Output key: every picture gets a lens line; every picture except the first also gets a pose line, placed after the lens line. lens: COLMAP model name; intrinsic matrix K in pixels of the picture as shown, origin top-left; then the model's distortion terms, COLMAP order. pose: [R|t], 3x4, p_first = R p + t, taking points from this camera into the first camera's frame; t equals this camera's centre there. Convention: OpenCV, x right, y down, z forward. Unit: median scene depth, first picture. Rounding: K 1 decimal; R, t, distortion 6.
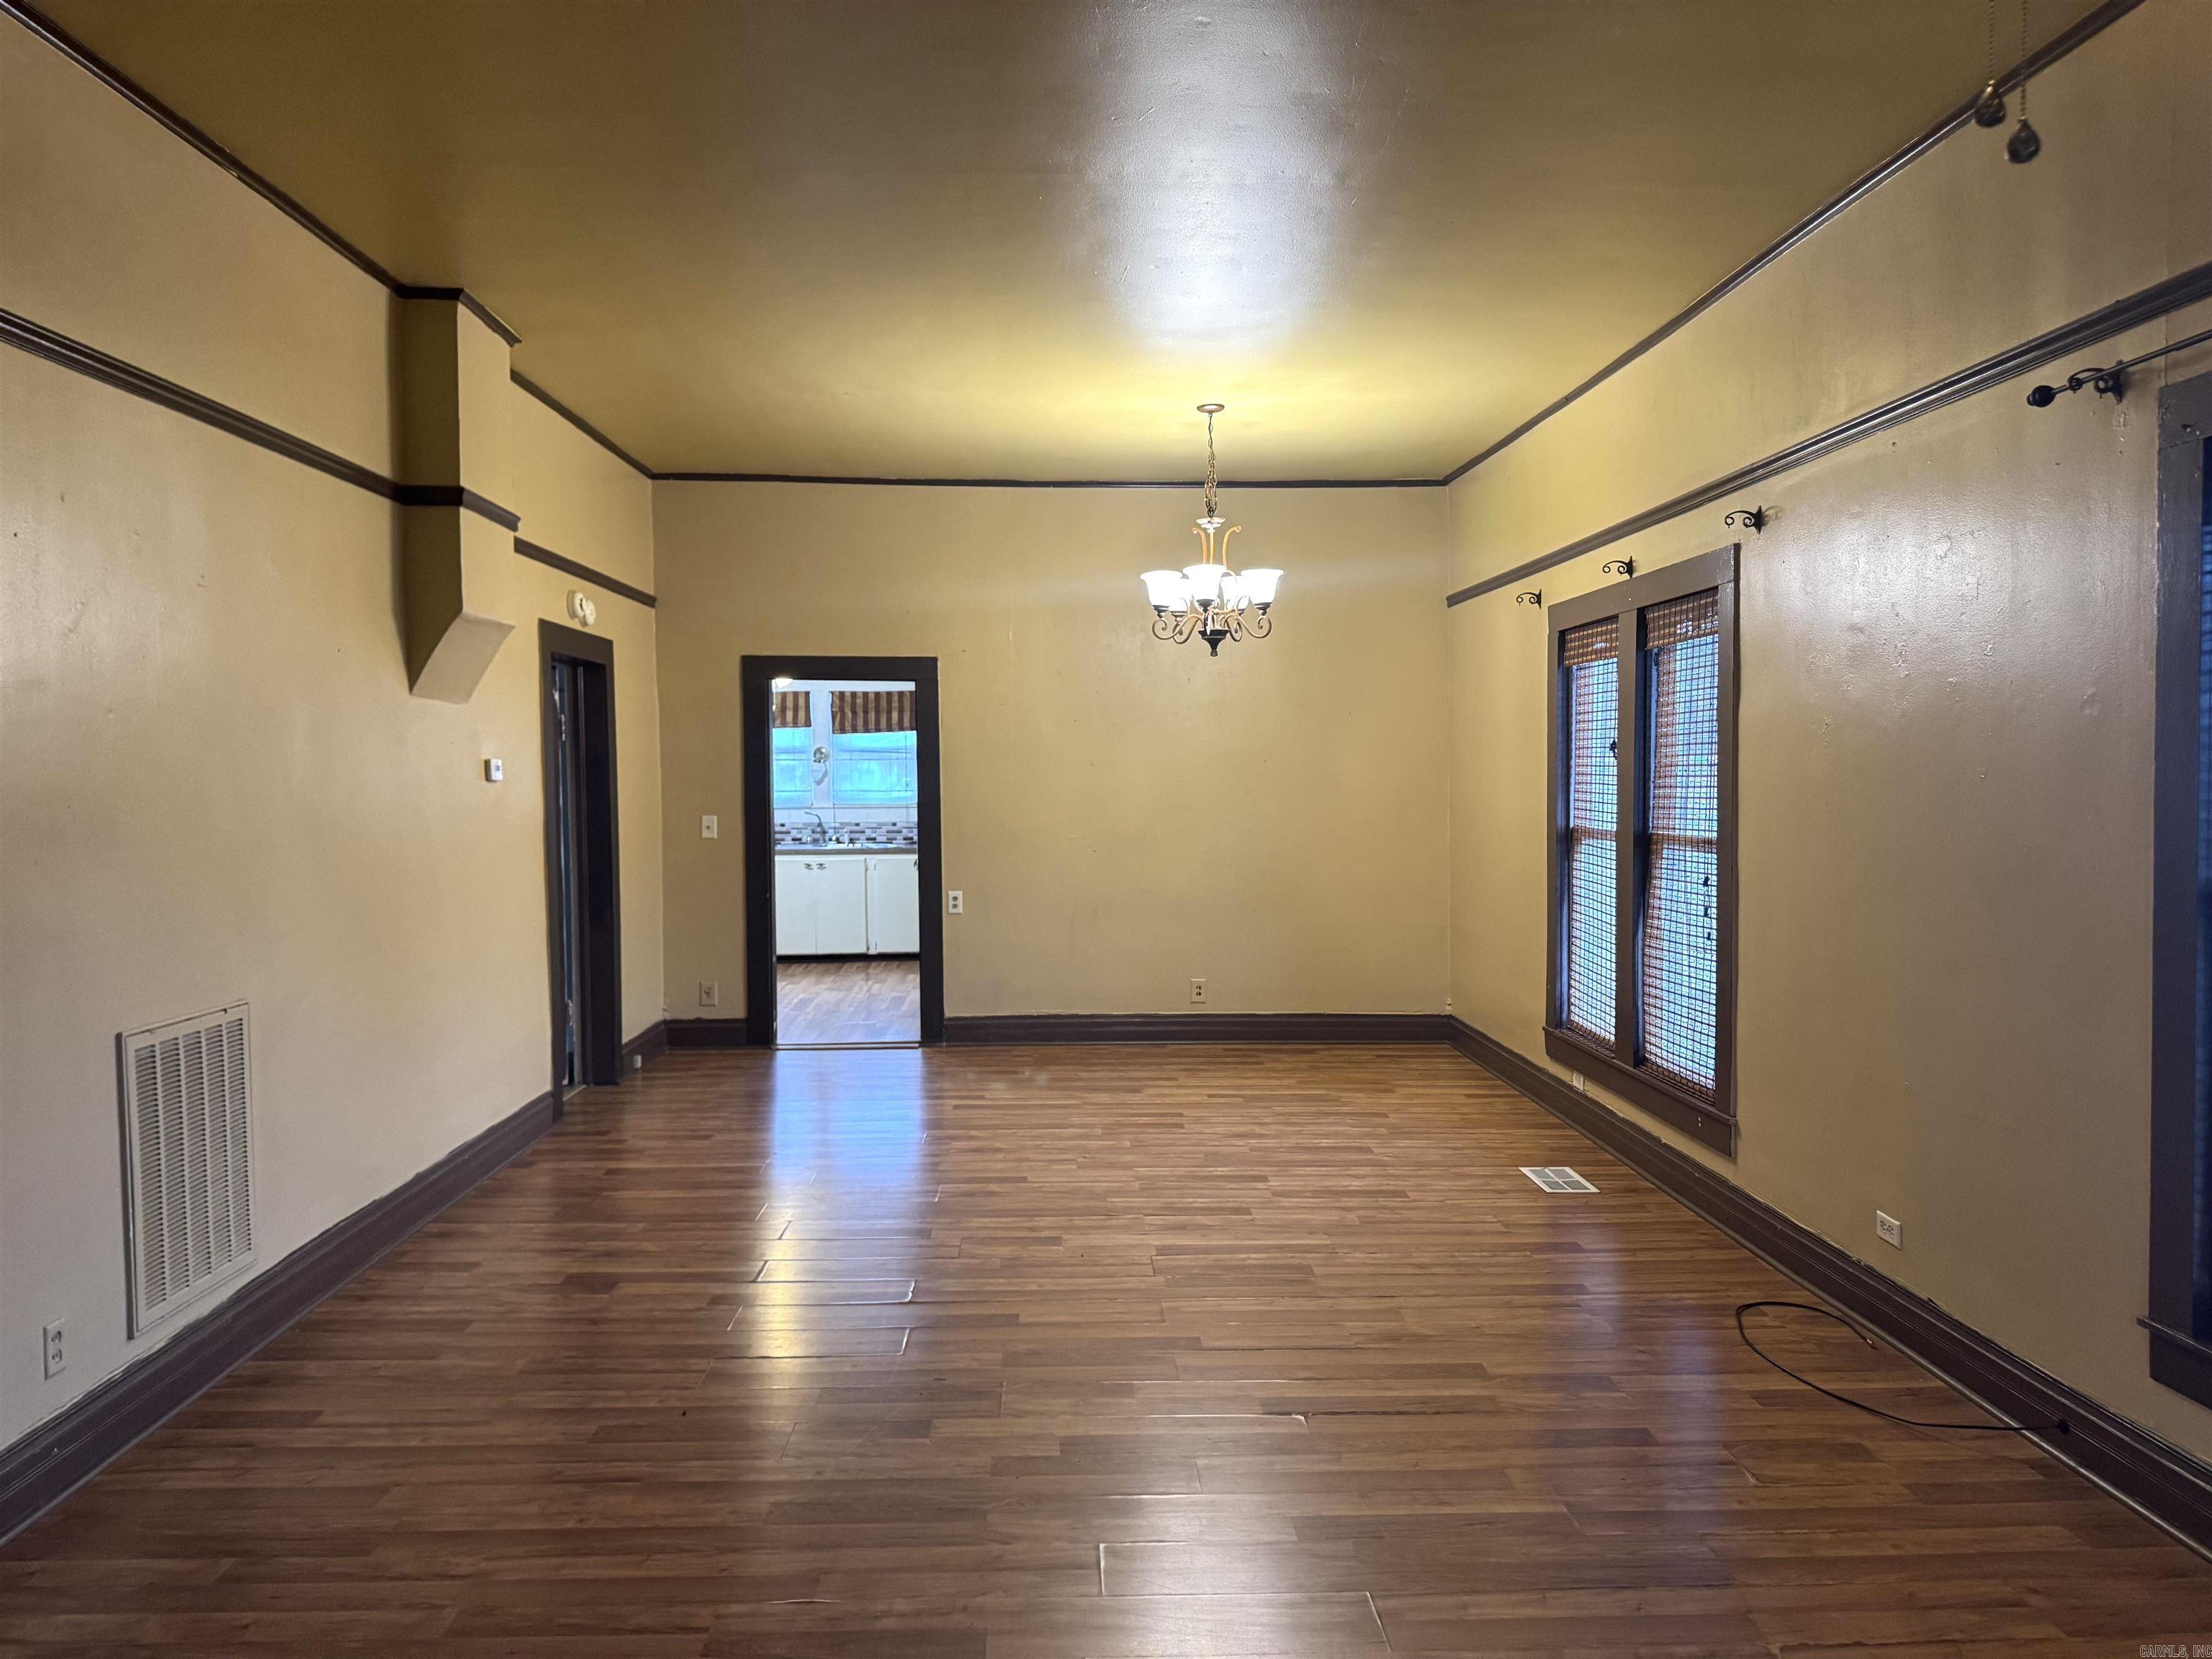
lens RADIAL K [[1559.0, 0, 1106.2], [0, 1559.0, 835.0], [0, 0, 1]] dist [0.013993, 0.001412]
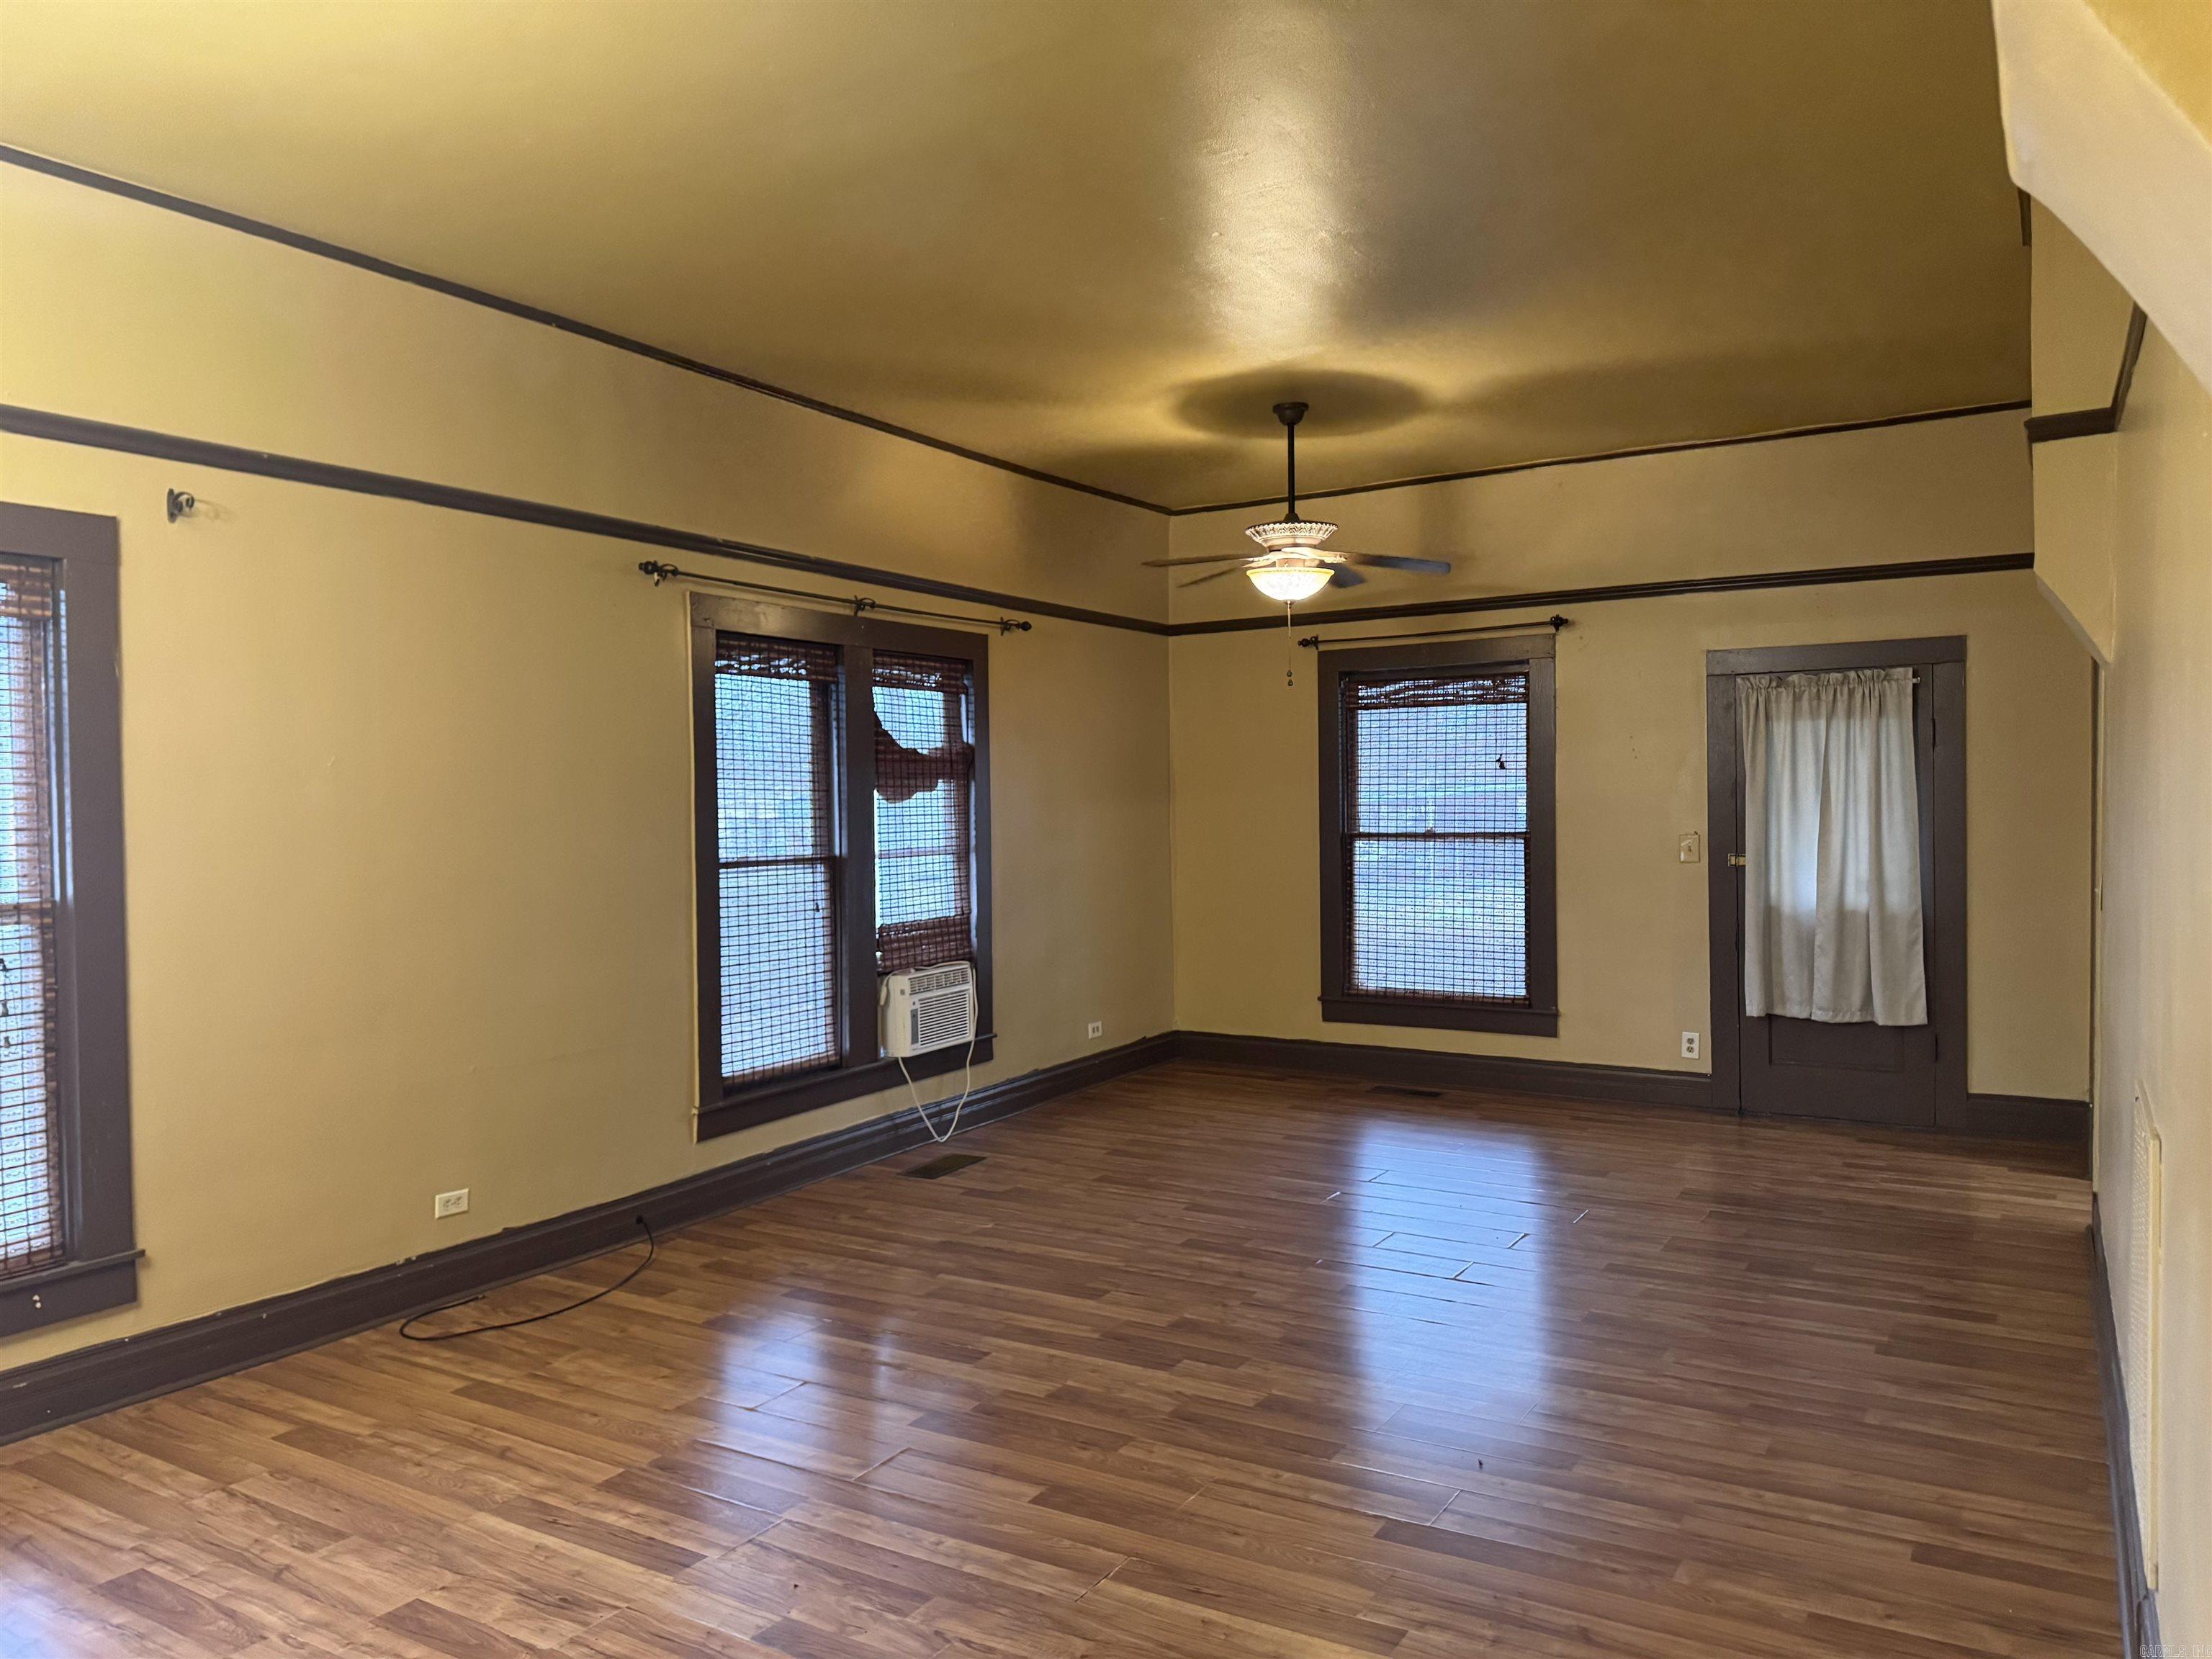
lens RADIAL K [[1559.0, 0, 1102.5], [0, 1559.0, 830.2], [0, 0, 1]] dist [0.013993, 0.001412]
pose [[-0.836688, 0.006405, 0.547642, -0.447792], [0.037605, 0.998244, 0.045778, -0.047797], [-0.546387, 0.058896, -0.835459, 1.416552]]
